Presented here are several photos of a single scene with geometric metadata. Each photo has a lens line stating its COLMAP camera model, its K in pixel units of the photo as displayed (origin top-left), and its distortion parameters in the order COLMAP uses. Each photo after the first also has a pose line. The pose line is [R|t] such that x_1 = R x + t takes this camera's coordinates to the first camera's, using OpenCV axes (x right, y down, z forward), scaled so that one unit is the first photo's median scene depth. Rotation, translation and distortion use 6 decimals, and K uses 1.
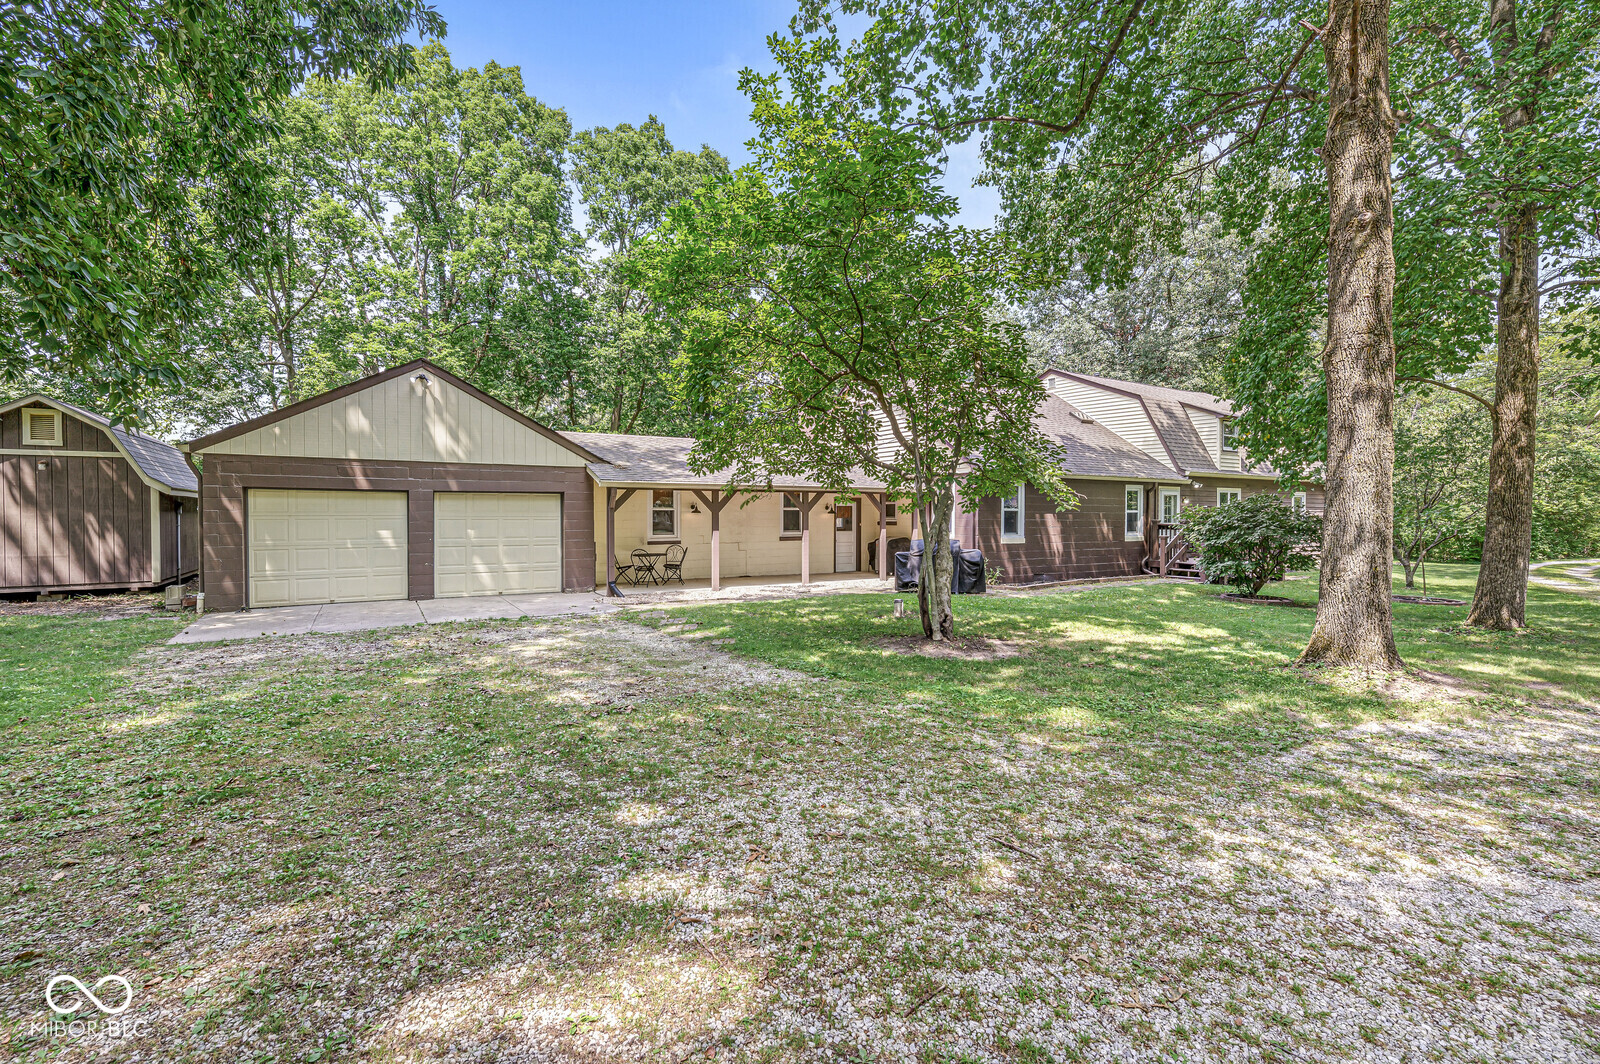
lens RADIAL K [[687.2, 0, 798.2], [0, 687.2, 534.0], [0, 0, 1]] dist [0.000397, 0.000067]
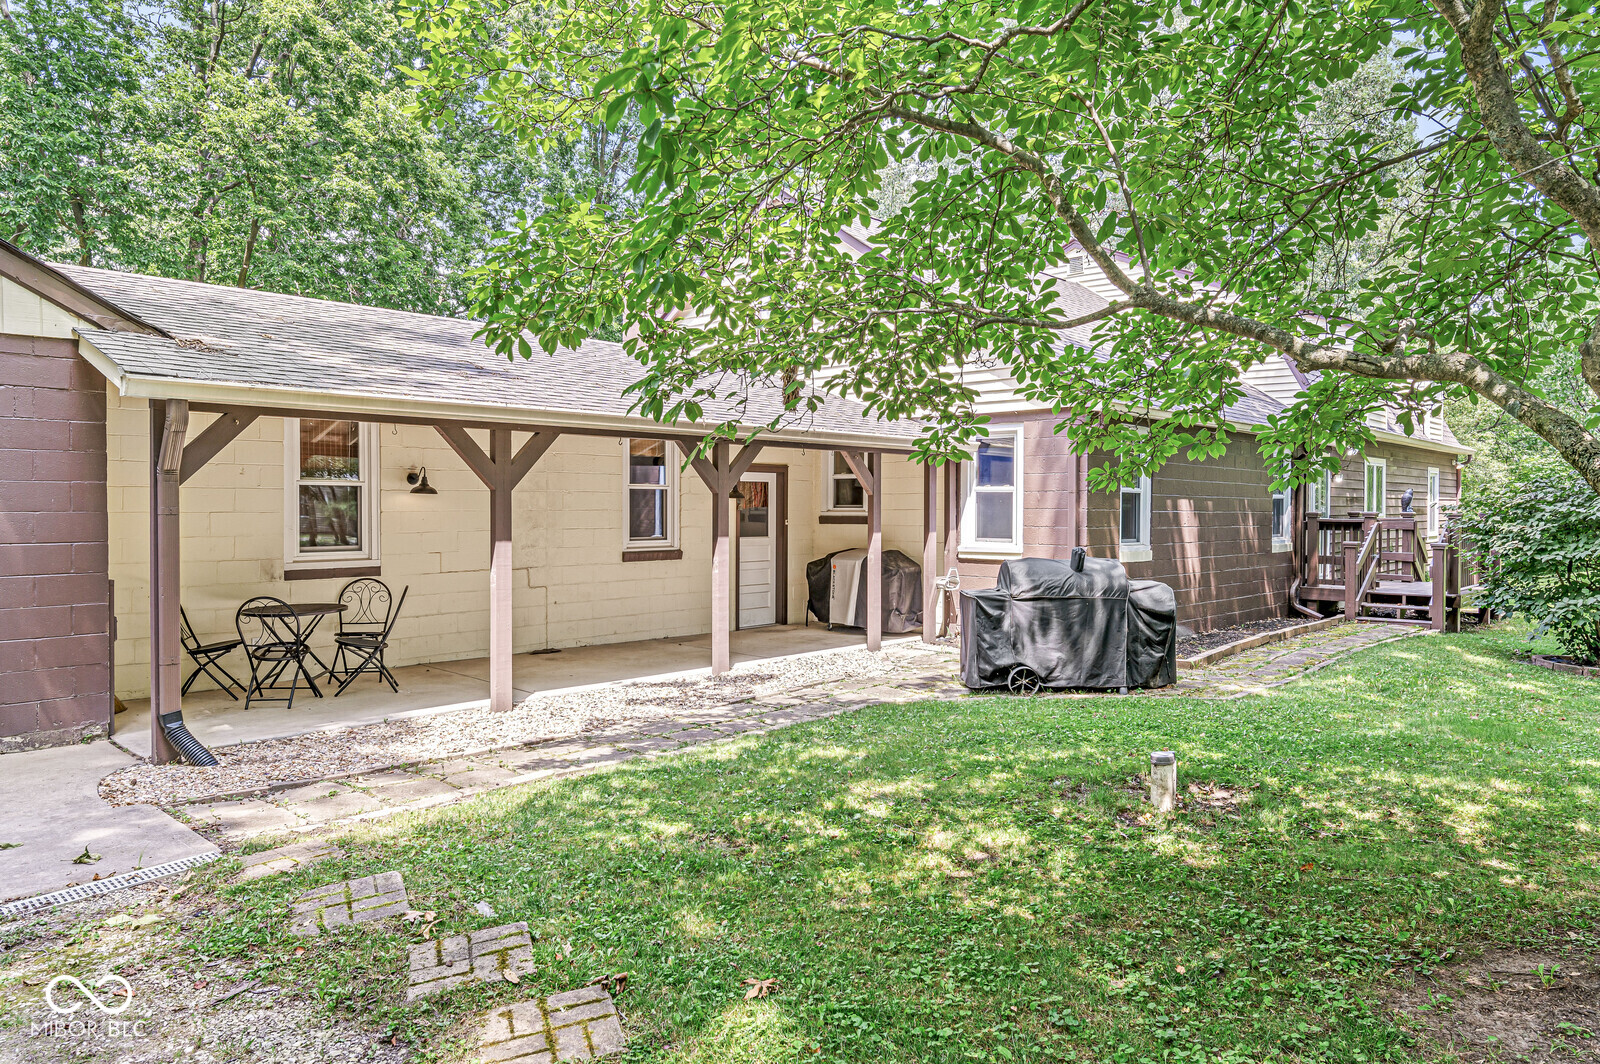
lens RADIAL K [[1034.4, 0, 802.5], [0, 1034.4, 523.9], [0, 0, 1]] dist [0.003695, -0.002461]
pose [[0.962719, -0.002887, 0.270487, -0.107784], [0.005995, 0.999925, -0.010666, -0.006560], [-0.270436, 0.011890, 0.962665, 0.415037]]
